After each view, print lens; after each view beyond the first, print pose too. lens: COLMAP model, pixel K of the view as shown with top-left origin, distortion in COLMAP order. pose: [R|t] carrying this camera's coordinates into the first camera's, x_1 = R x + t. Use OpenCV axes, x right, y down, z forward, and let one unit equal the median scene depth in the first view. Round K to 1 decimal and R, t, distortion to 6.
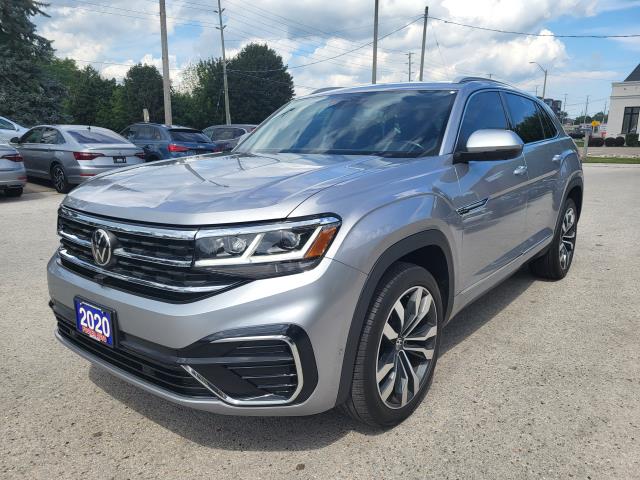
lens RADIAL K [[495.7, 0, 322.2], [0, 495.7, 238.3], [0, 0, 1]] dist [0.050280, -0.021727]
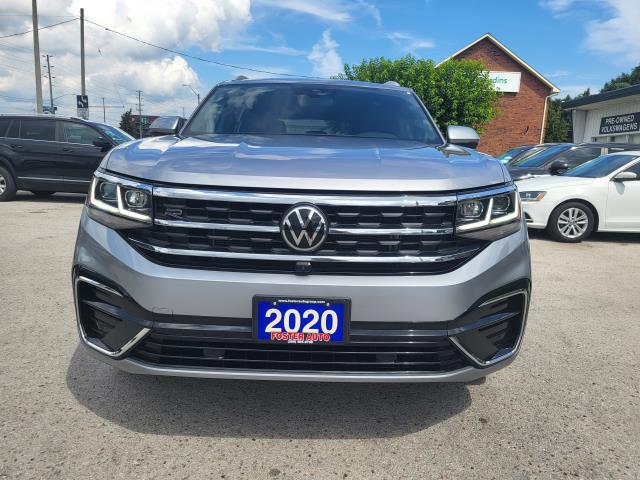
lens RADIAL K [[495.7, 0, 323.0], [0, 495.7, 243.3], [0, 0, 1]] dist [0.050280, -0.021727]
pose [[0.771532, -0.077478, 0.631455, -0.898263], [0.094888, 0.995469, 0.006203, 0.039644], [-0.629074, 0.055132, 0.775388, 0.347149]]
